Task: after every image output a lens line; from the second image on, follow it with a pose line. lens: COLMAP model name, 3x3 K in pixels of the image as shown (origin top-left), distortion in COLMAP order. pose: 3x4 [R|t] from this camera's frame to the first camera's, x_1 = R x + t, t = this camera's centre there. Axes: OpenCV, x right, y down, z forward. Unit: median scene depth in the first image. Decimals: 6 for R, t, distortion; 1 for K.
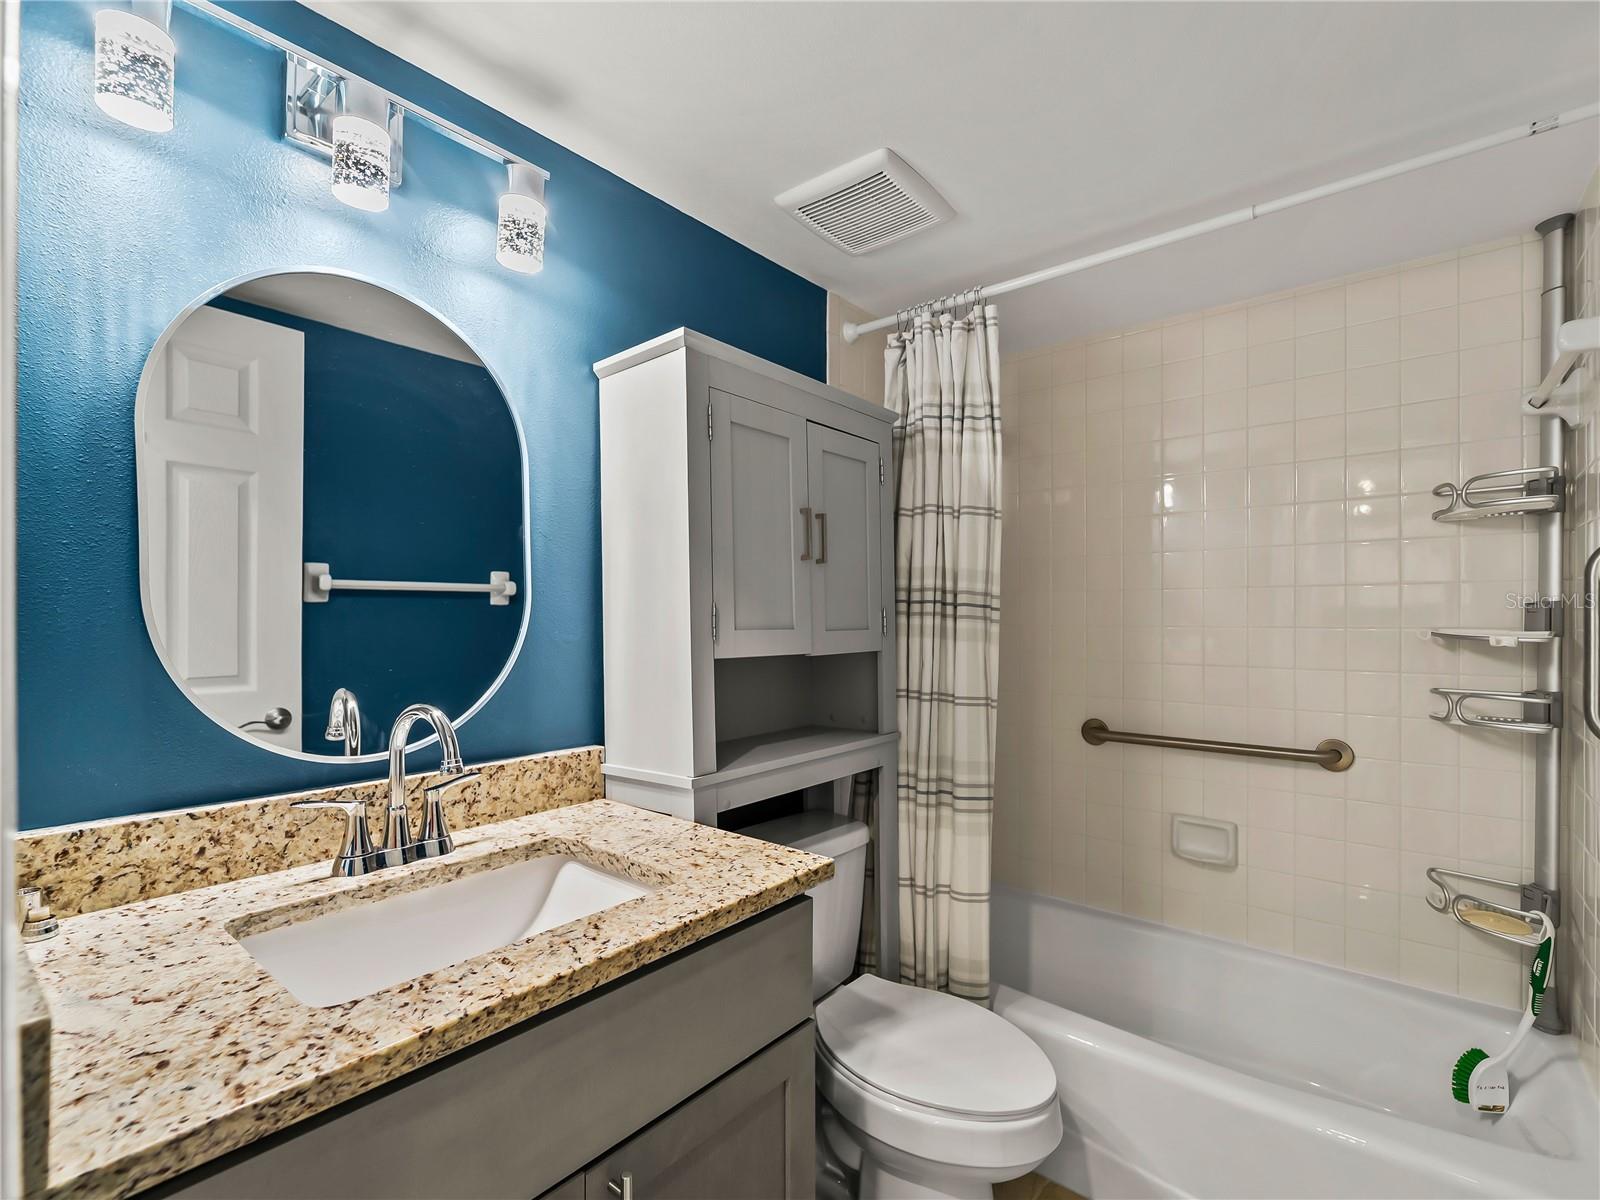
lens RADIAL K [[734.9, 0, 808.4], [0, 734.9, 622.9], [0, 0, 1]] dist [-0.000787, -0.000661]
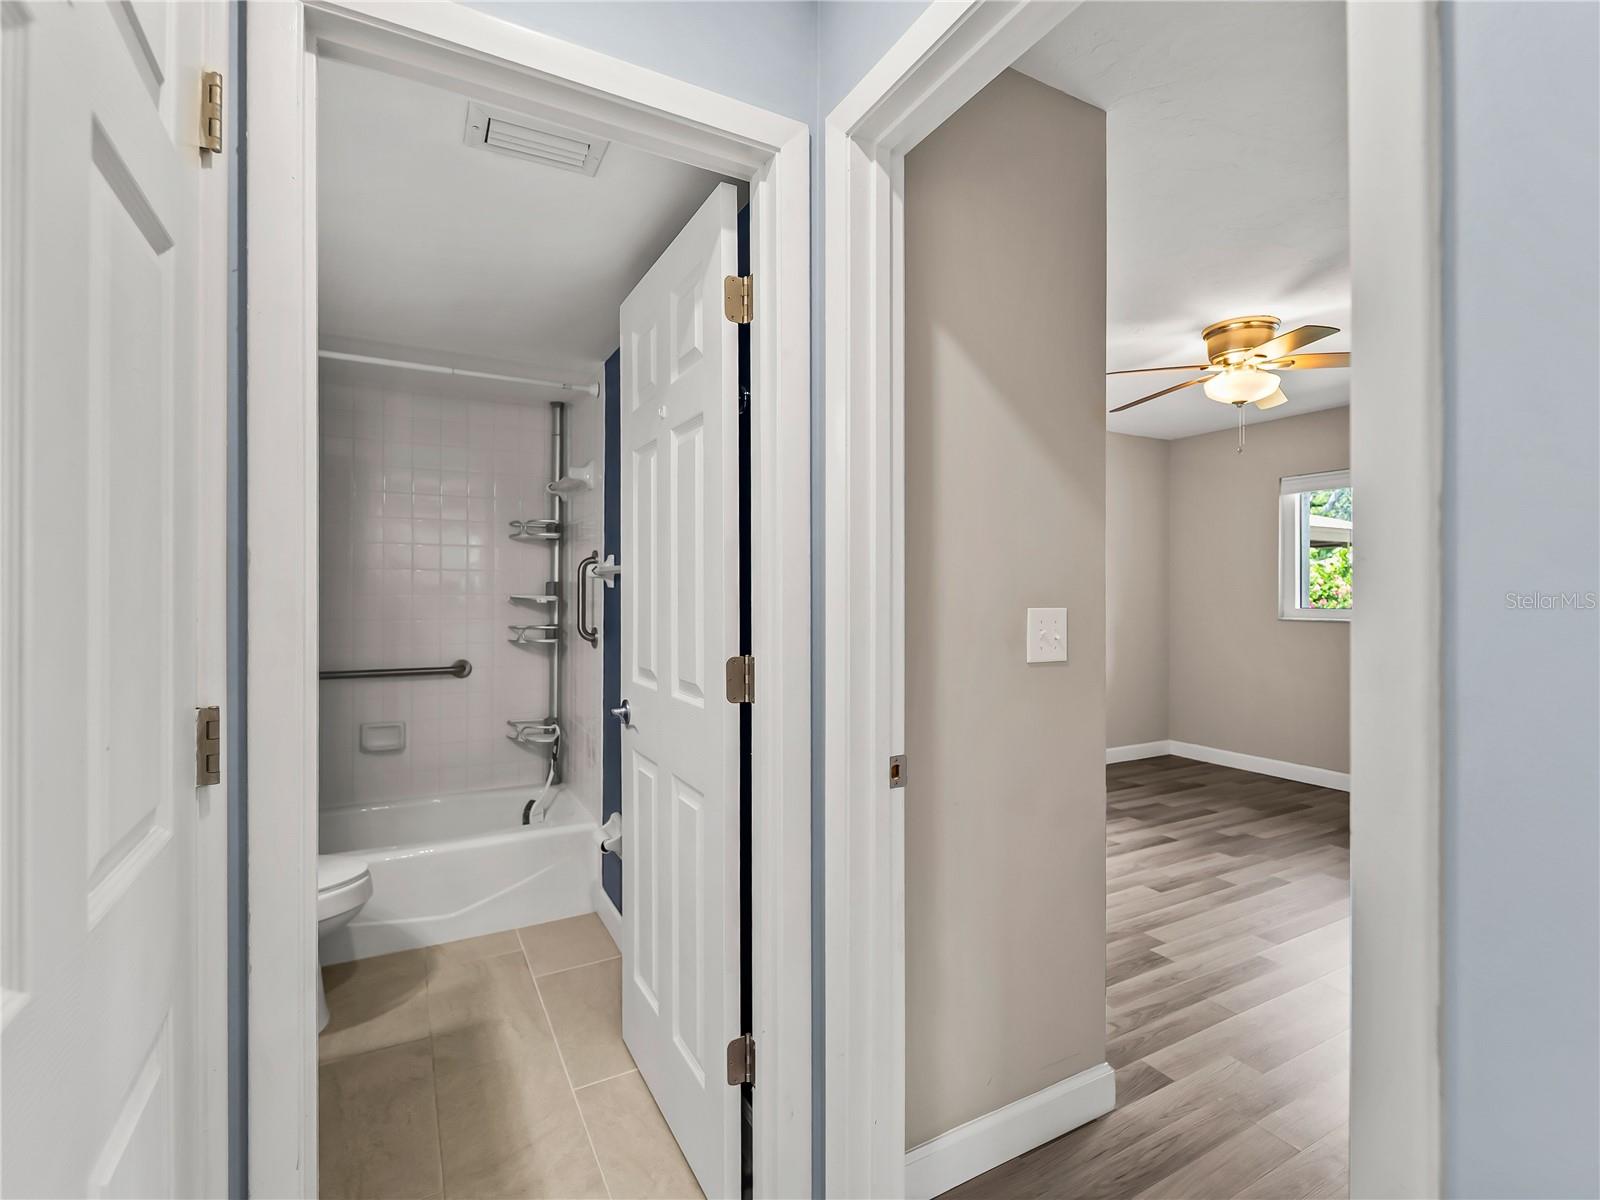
lens RADIAL K [[741.2, 0, 804.6], [0, 741.2, 589.0], [0, 0, 1]] dist [0.015824, -0.011903]
pose [[0.366812, 0.010307, 0.930238, -0.714295], [0.001732, 0.999929, -0.011763, 0.017126], [-0.930293, 0.005926, 0.366768, -0.454898]]
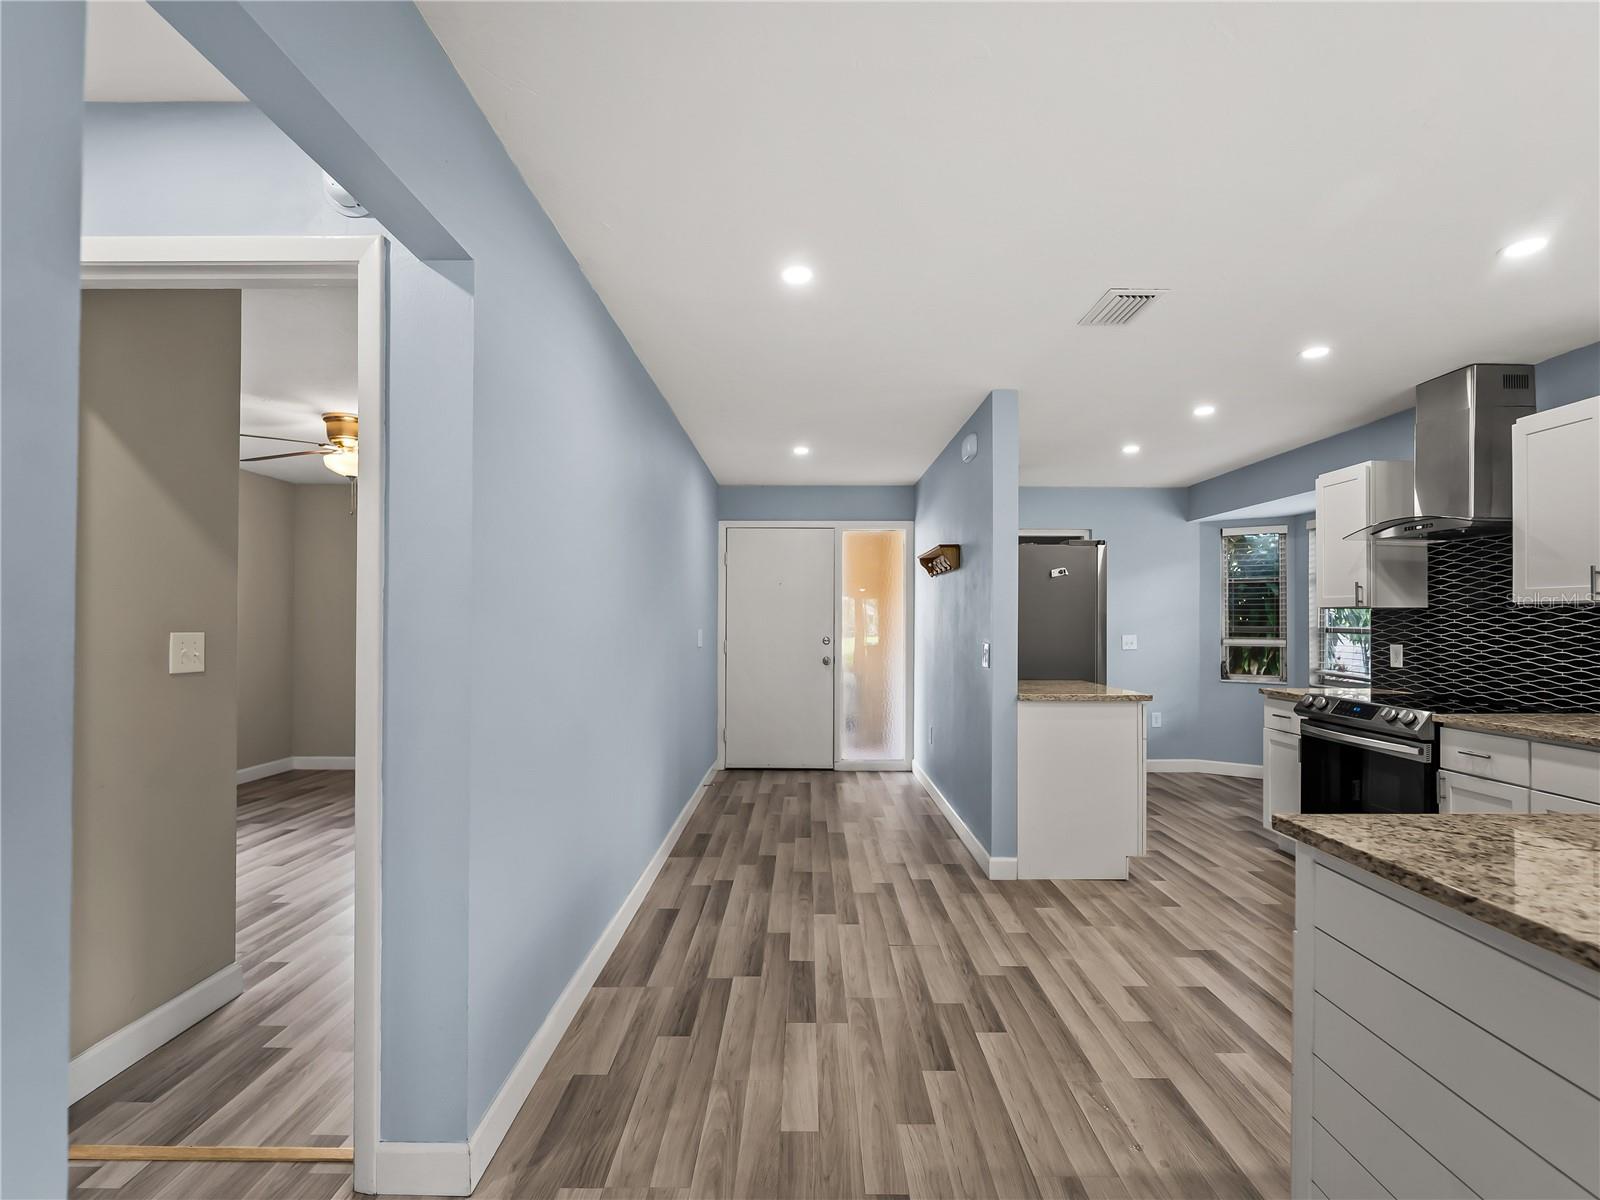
lens RADIAL K [[720.8, 0, 797.2], [0, 720.8, 620.4], [0, 0, 1]] dist [-0.000653, -0.000542]
pose [[-0.634112, 0.008534, 0.773194, -1.385599], [0.004945, 0.999963, -0.006981, 0.024716], [-0.773226, -0.000603, -0.634131, -0.415949]]
